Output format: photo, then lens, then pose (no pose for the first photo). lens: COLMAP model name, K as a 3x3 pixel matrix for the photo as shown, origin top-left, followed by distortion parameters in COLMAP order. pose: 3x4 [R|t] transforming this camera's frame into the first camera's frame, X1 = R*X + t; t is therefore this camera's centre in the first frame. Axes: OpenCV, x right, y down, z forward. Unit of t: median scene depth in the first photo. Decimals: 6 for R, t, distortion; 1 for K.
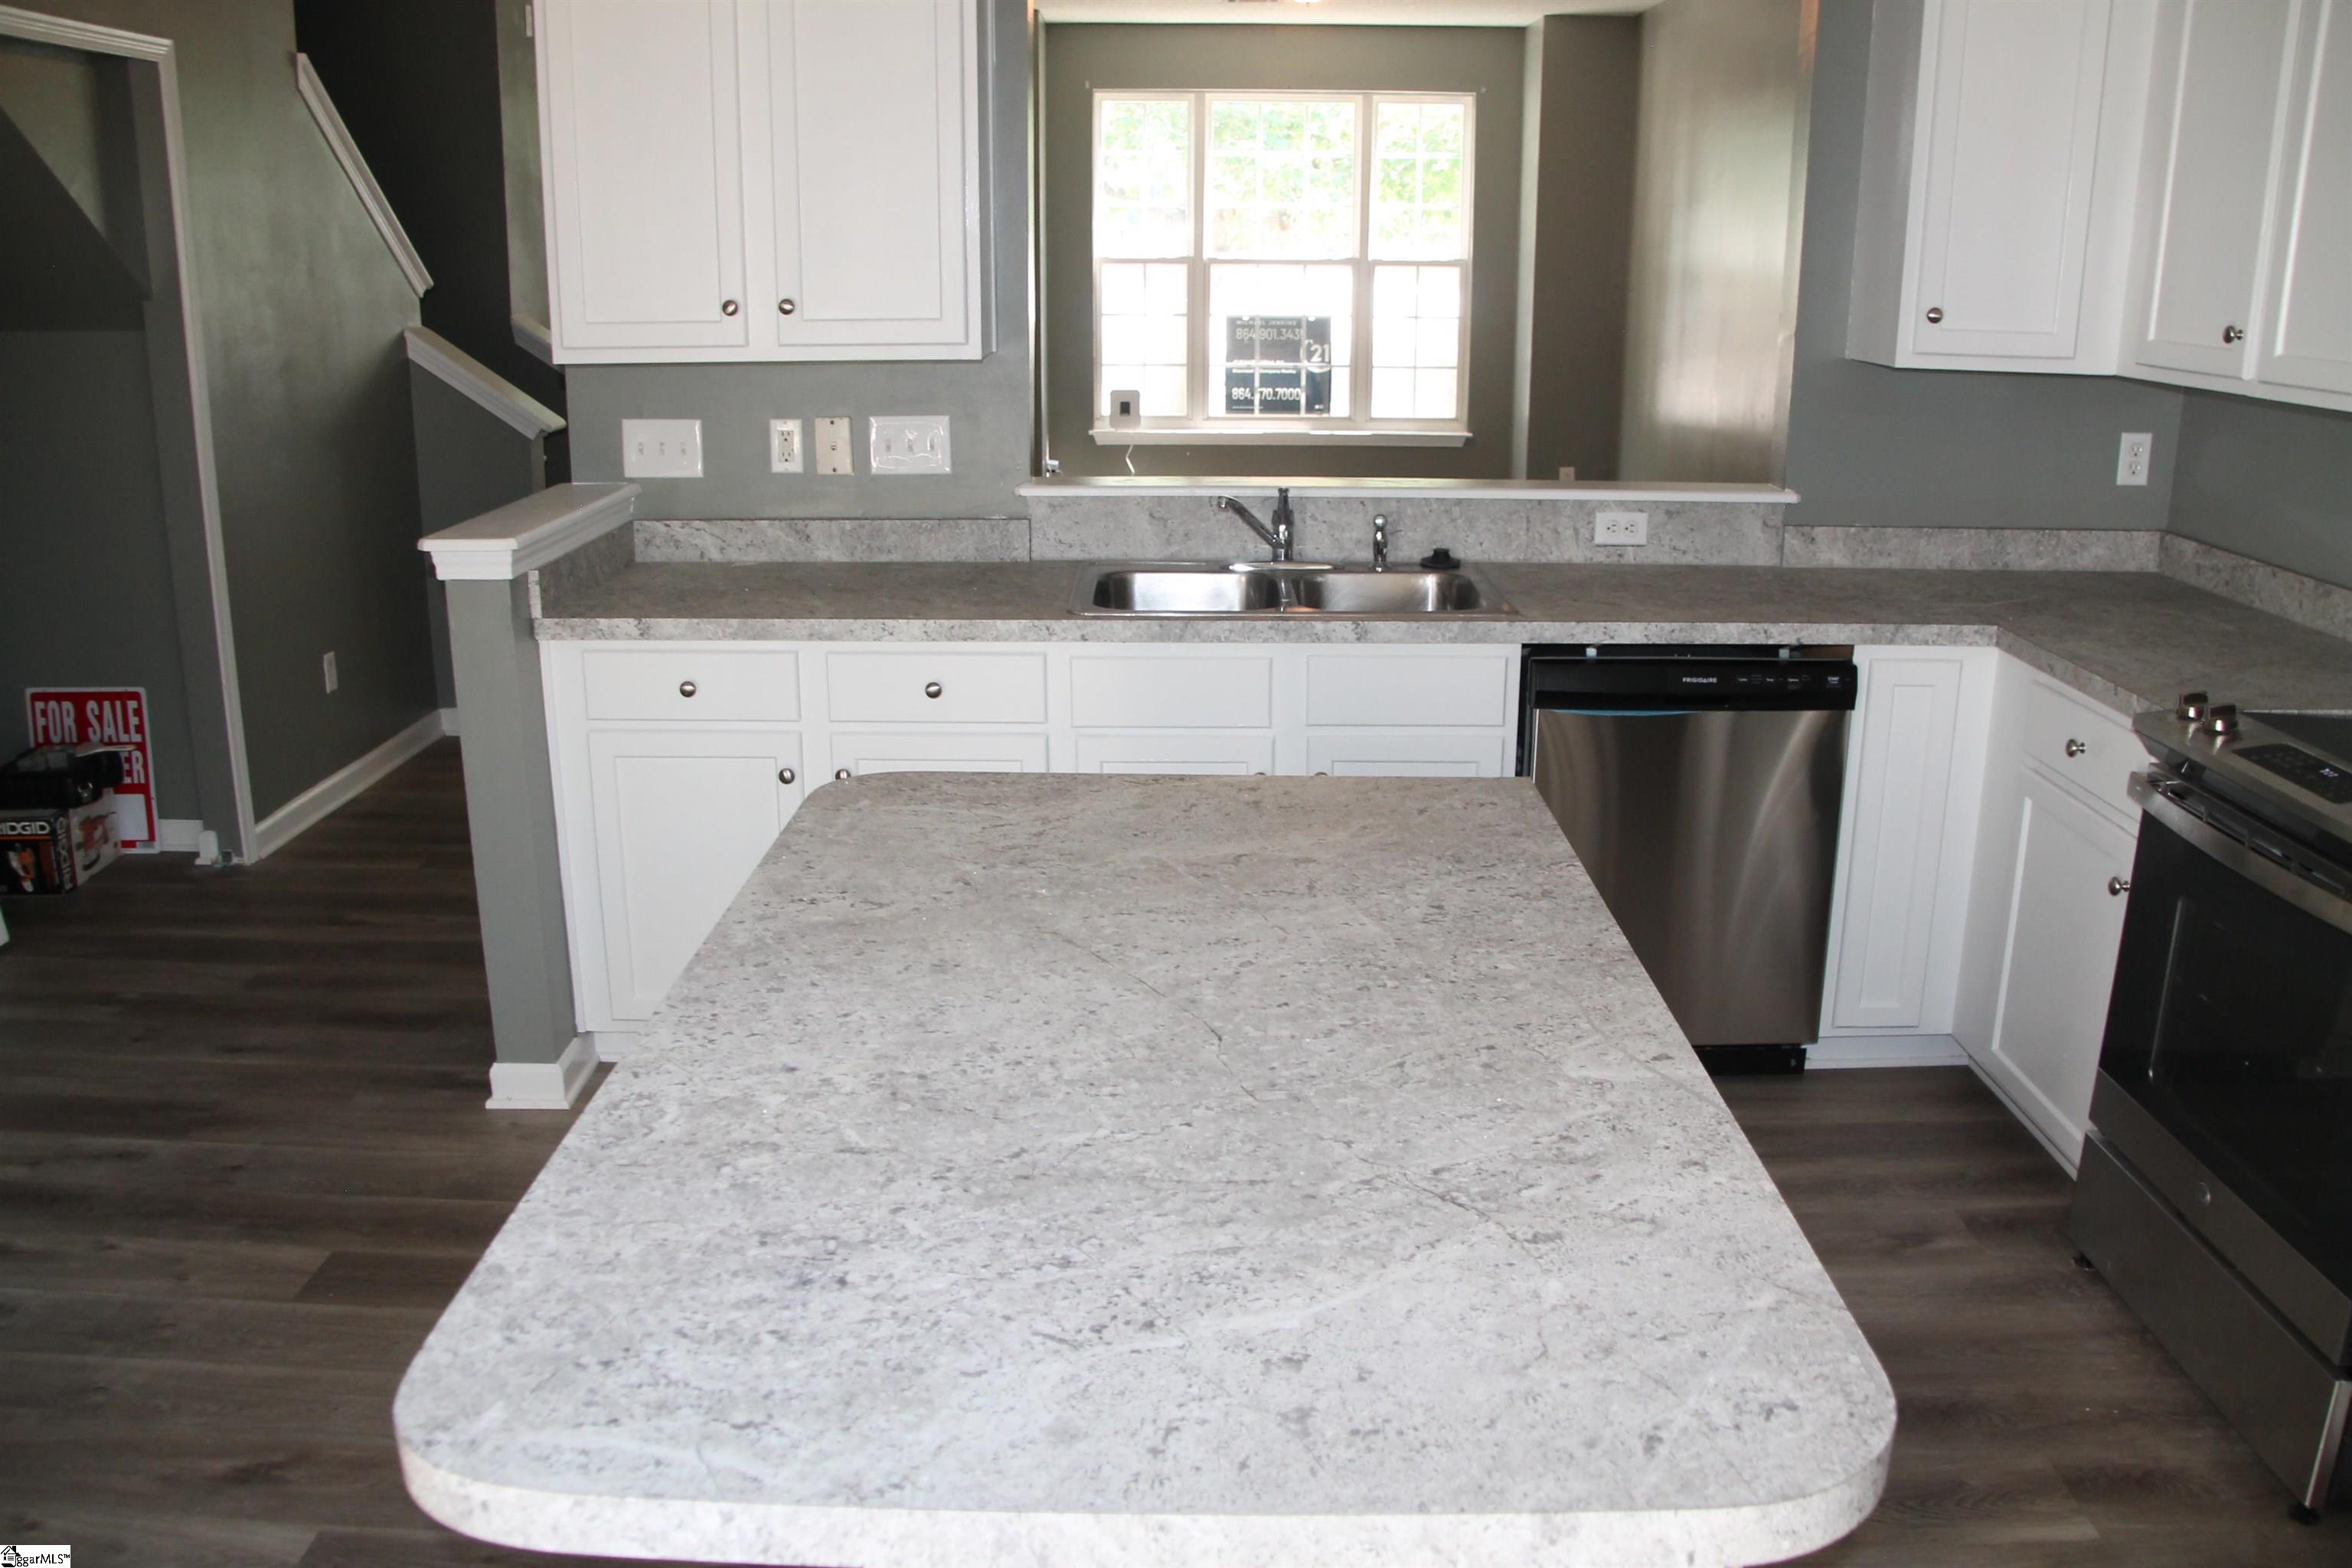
lens RADIAL K [[1907.7, 0, 1186.2], [0, 1907.7, 778.9], [0, 0, 1]] dist [-0.131166, 0.023872]
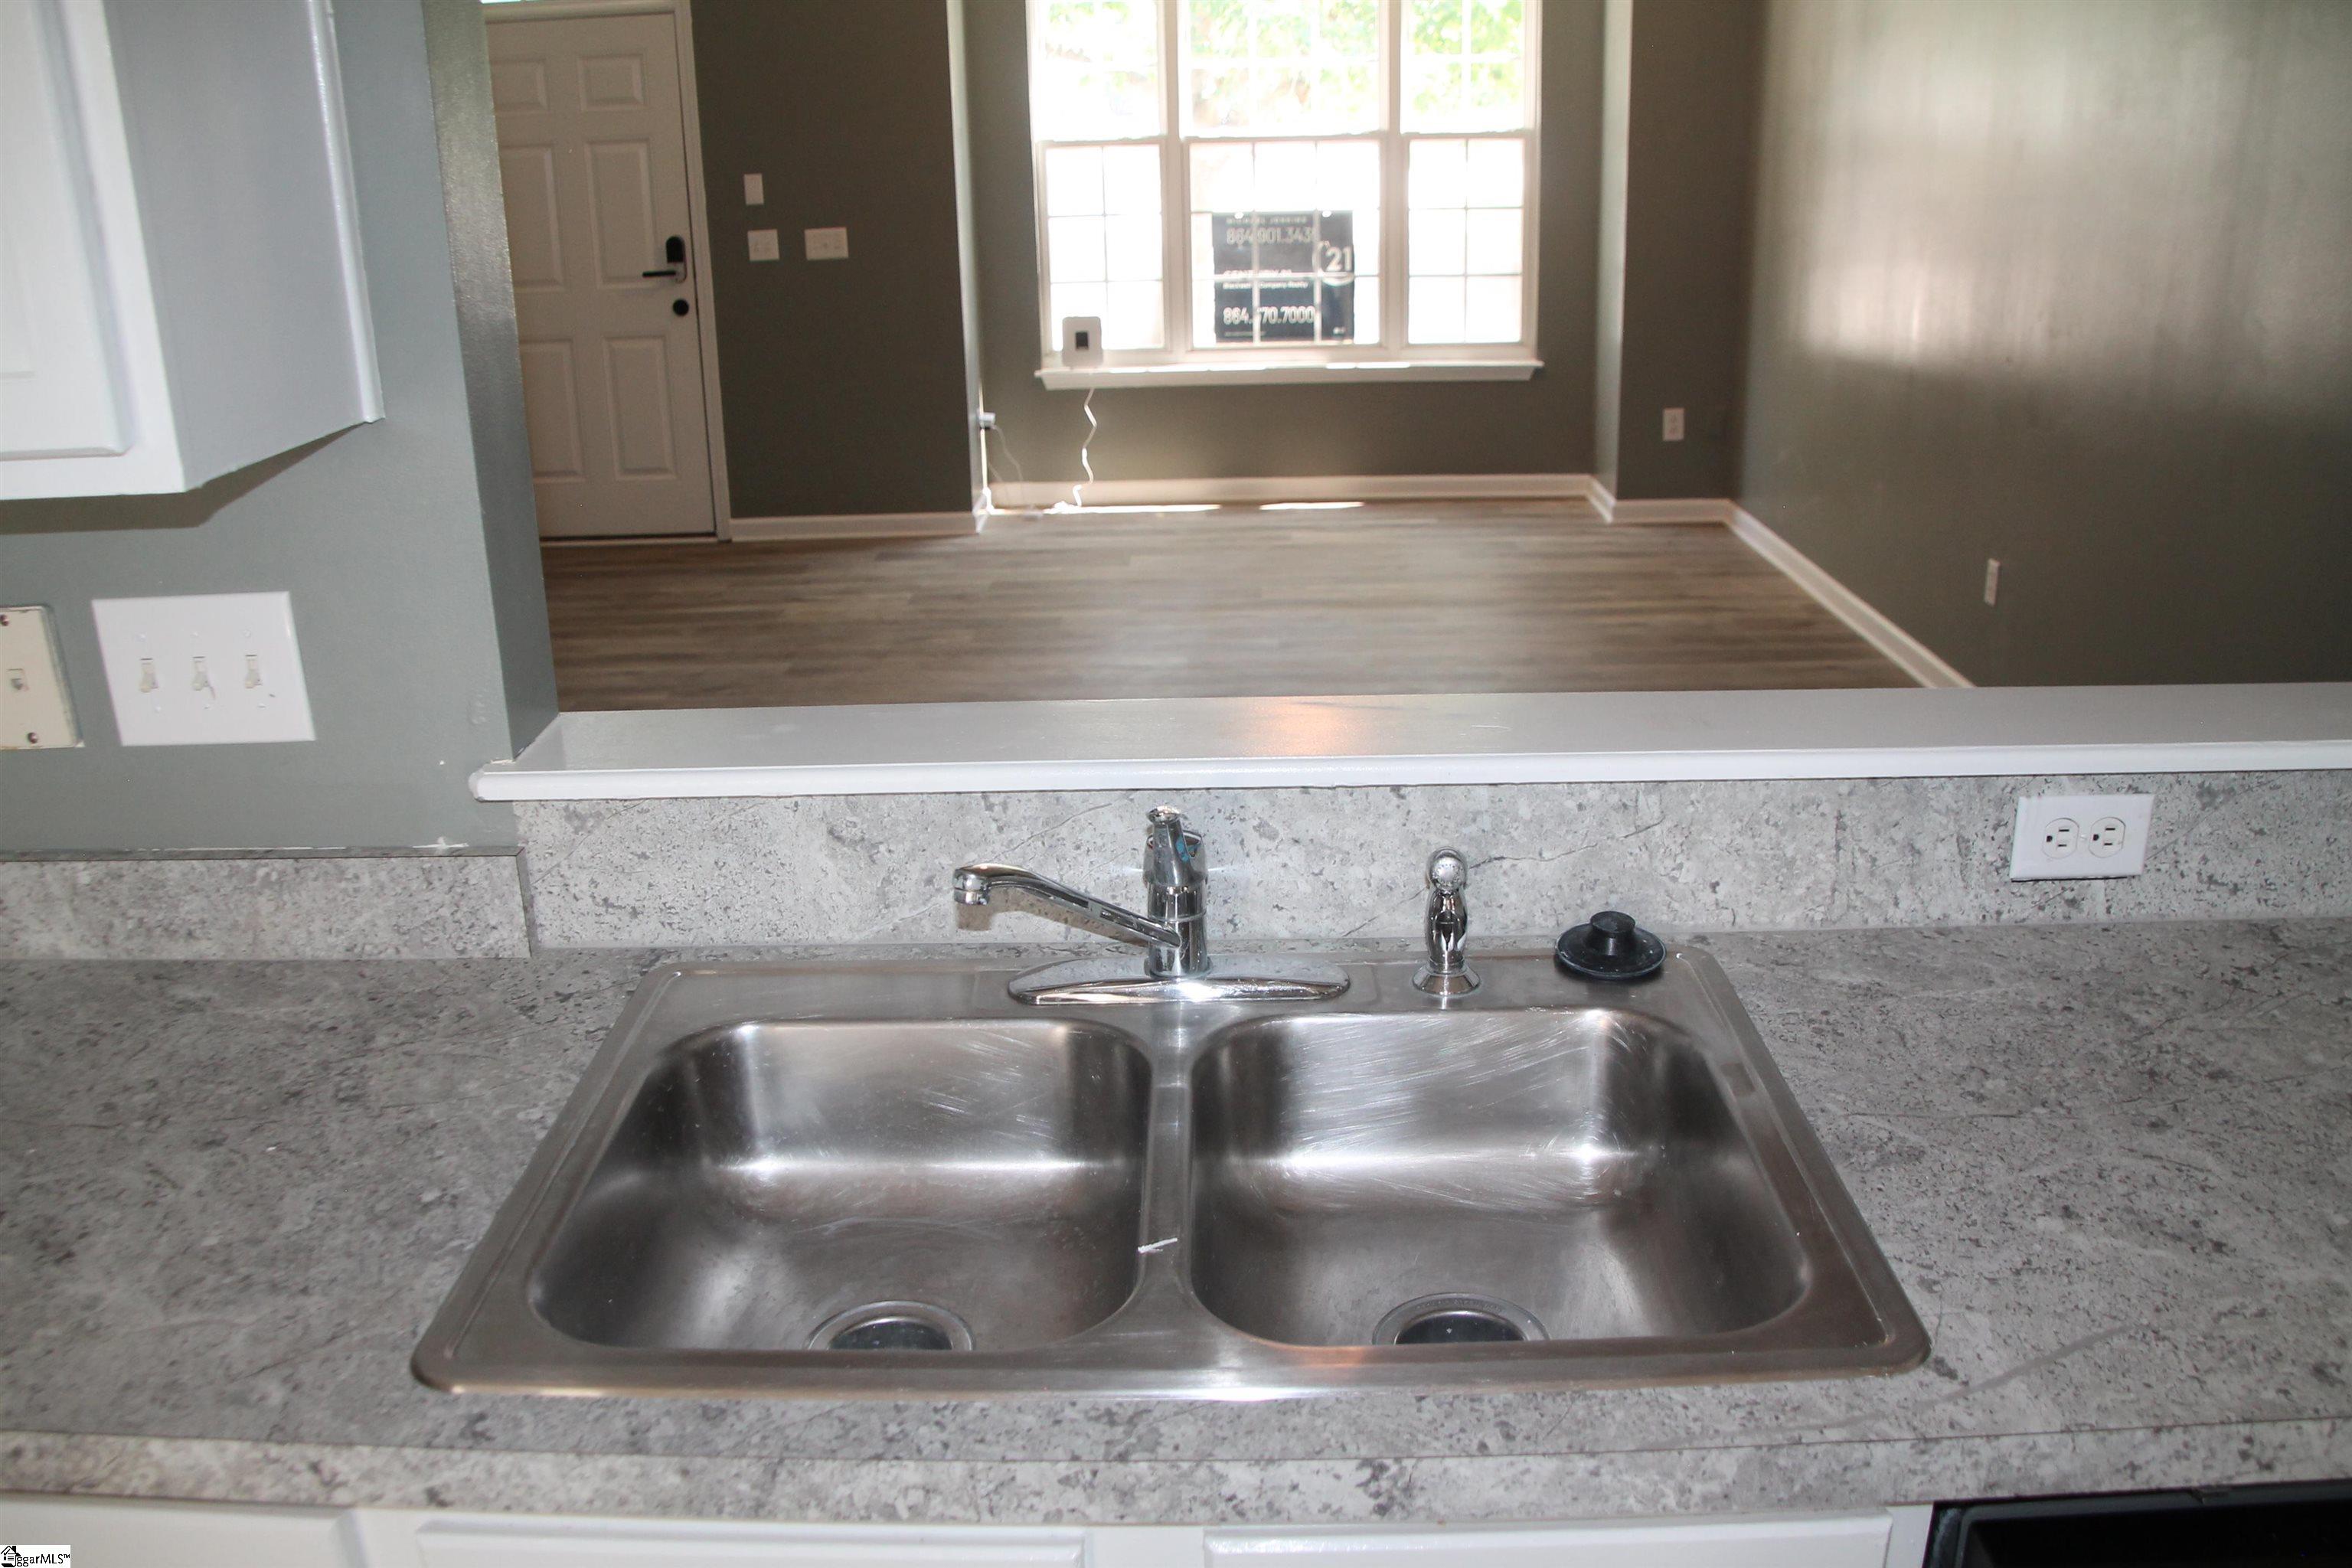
lens RADIAL K [[1907.7, 0, 1169.4], [0, 1907.7, 803.2], [0, 0, 1]] dist [-0.131166, 0.023872]
pose [[0.999287, -0.020813, -0.031497, 0.022601], [0.022996, 0.997239, 0.070608, -0.063964], [0.029941, -0.071282, 0.997007, 0.236519]]
